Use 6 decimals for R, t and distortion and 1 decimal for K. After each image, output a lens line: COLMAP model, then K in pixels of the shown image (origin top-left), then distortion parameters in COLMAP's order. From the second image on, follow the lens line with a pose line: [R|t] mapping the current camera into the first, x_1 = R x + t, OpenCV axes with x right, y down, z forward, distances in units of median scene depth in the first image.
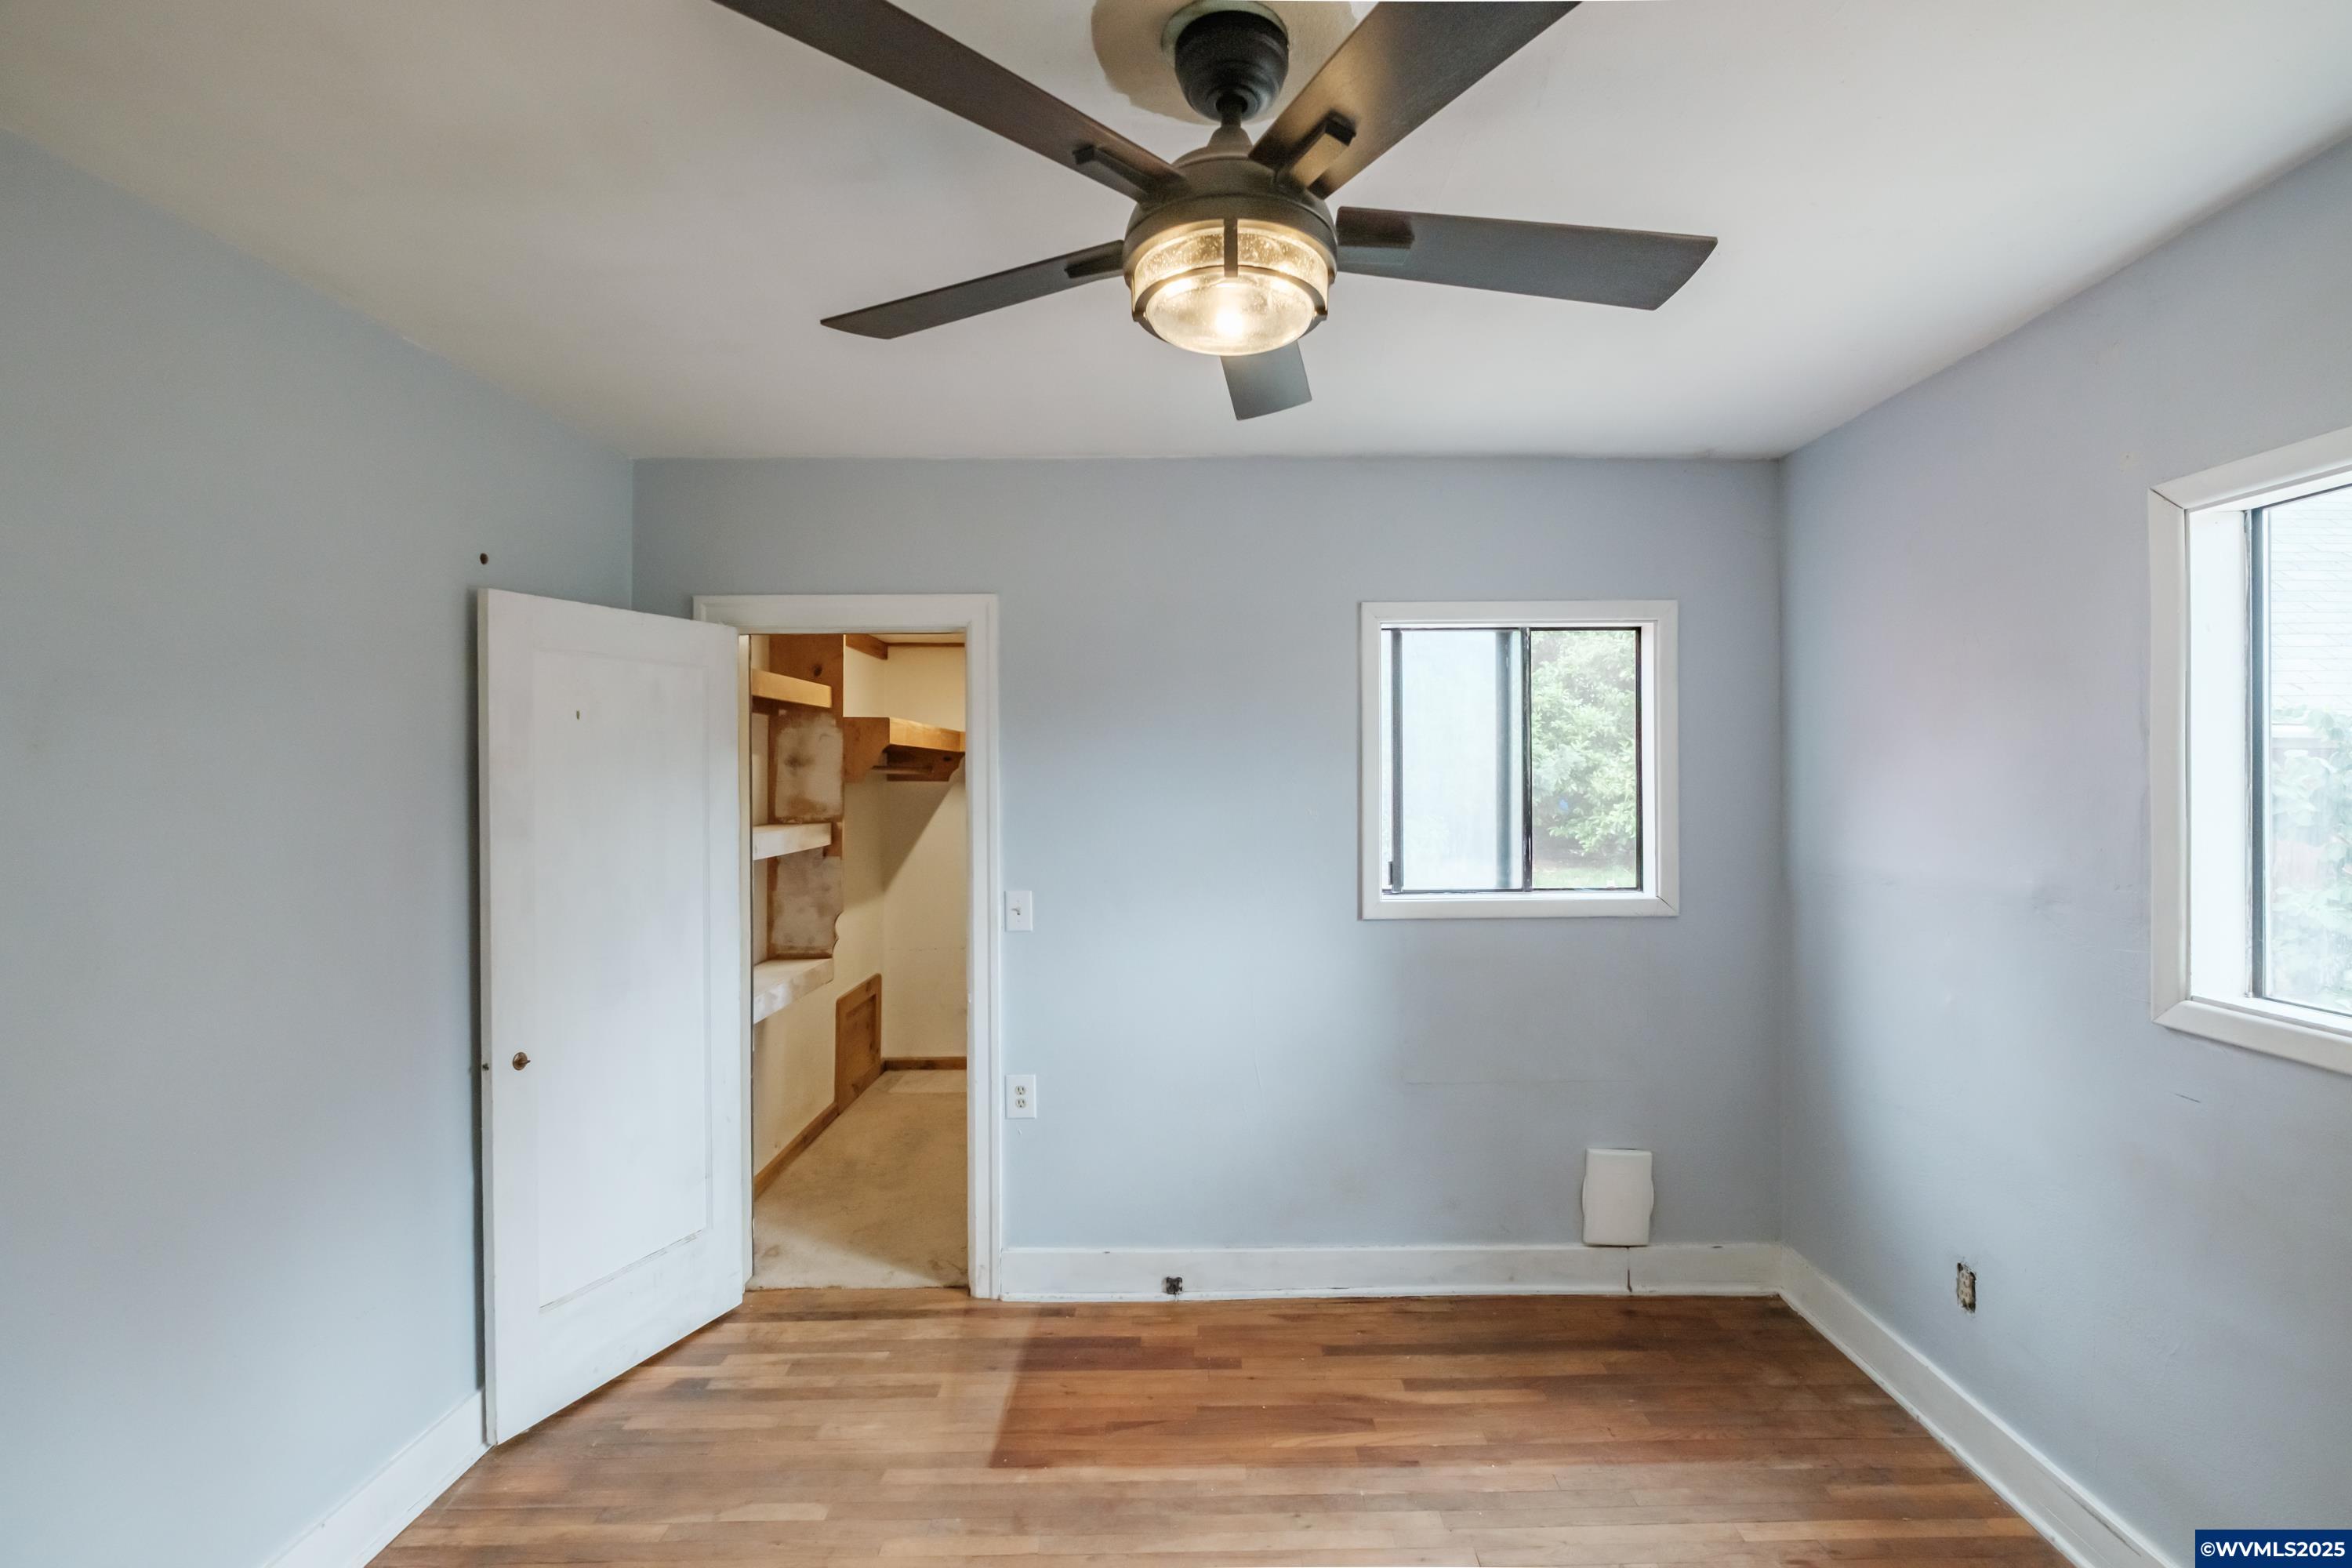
lens RADIAL K [[1021.1, 0, 1224.0], [0, 1021.1, 766.3], [0, 0, 1]] dist [-0.002126, -0.001043]
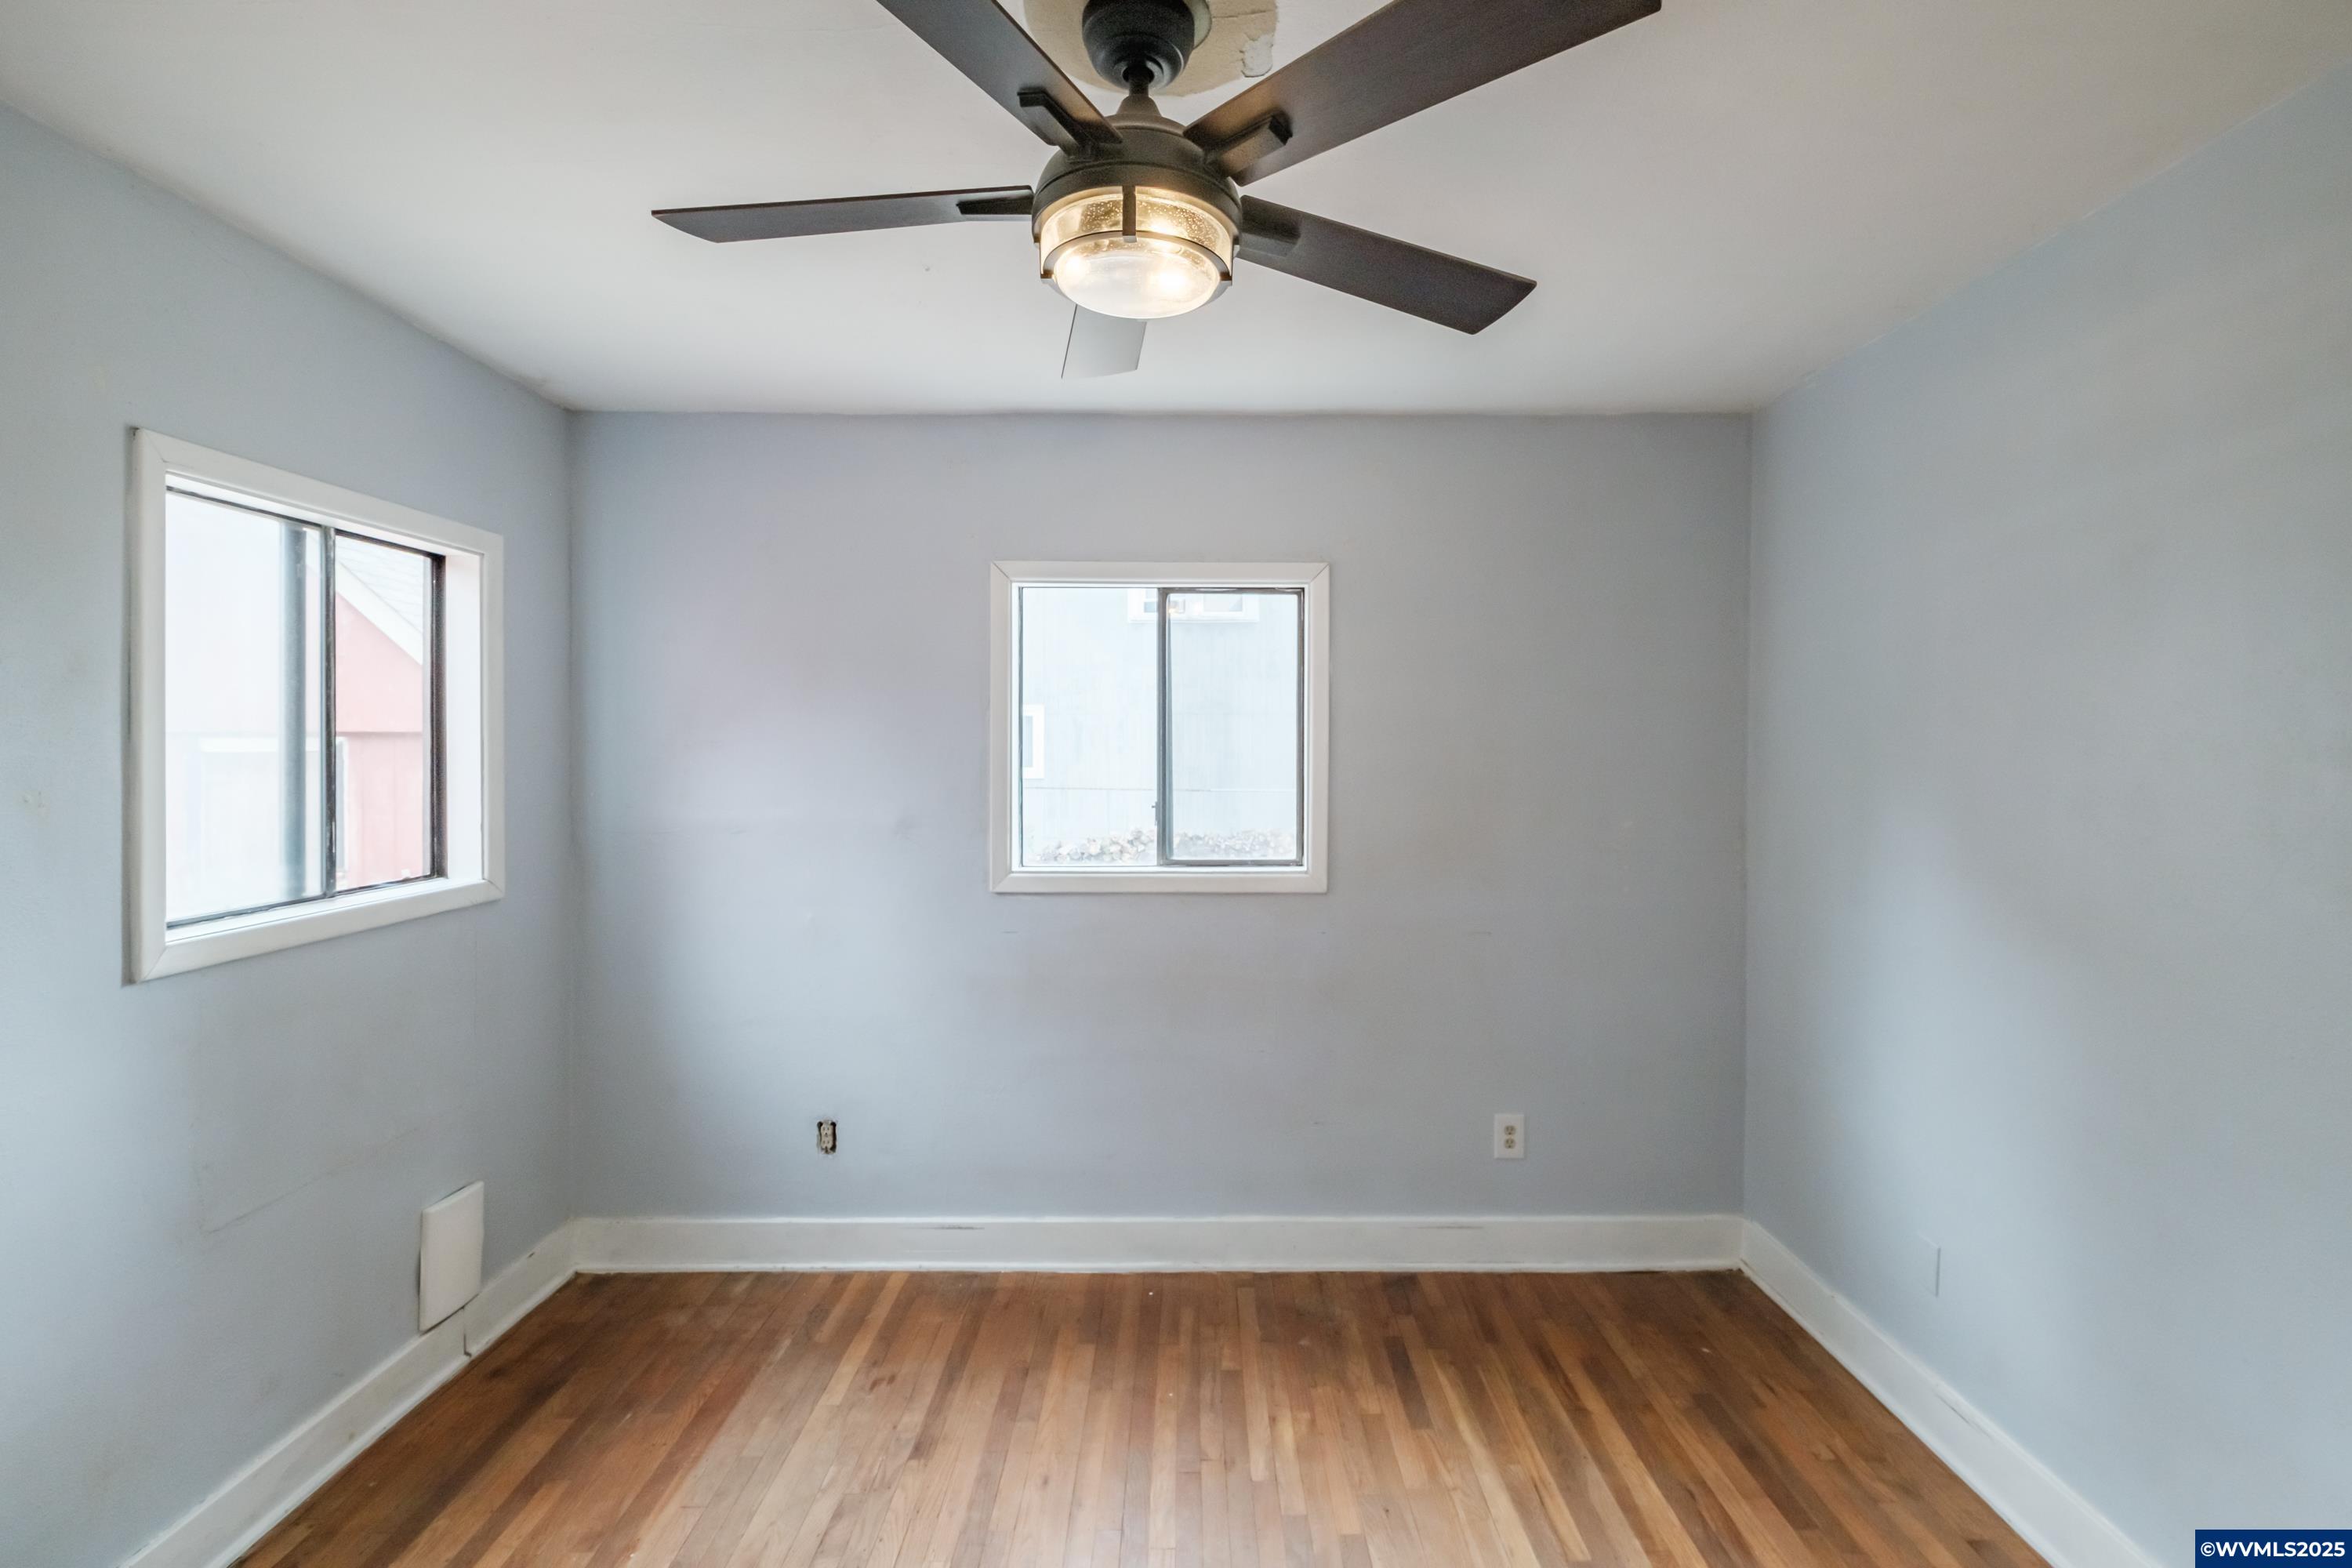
lens RADIAL K [[1043.3, 0, 1195.1], [0, 1043.3, 746.7], [0, 0, 1]] dist [0.000940, -0.003815]
pose [[0.007460, 0.003493, 0.999966, -0.496749], [-0.007816, 0.999964, -0.003435, 0.017878], [-0.999942, -0.007790, 0.007487, 0.452094]]
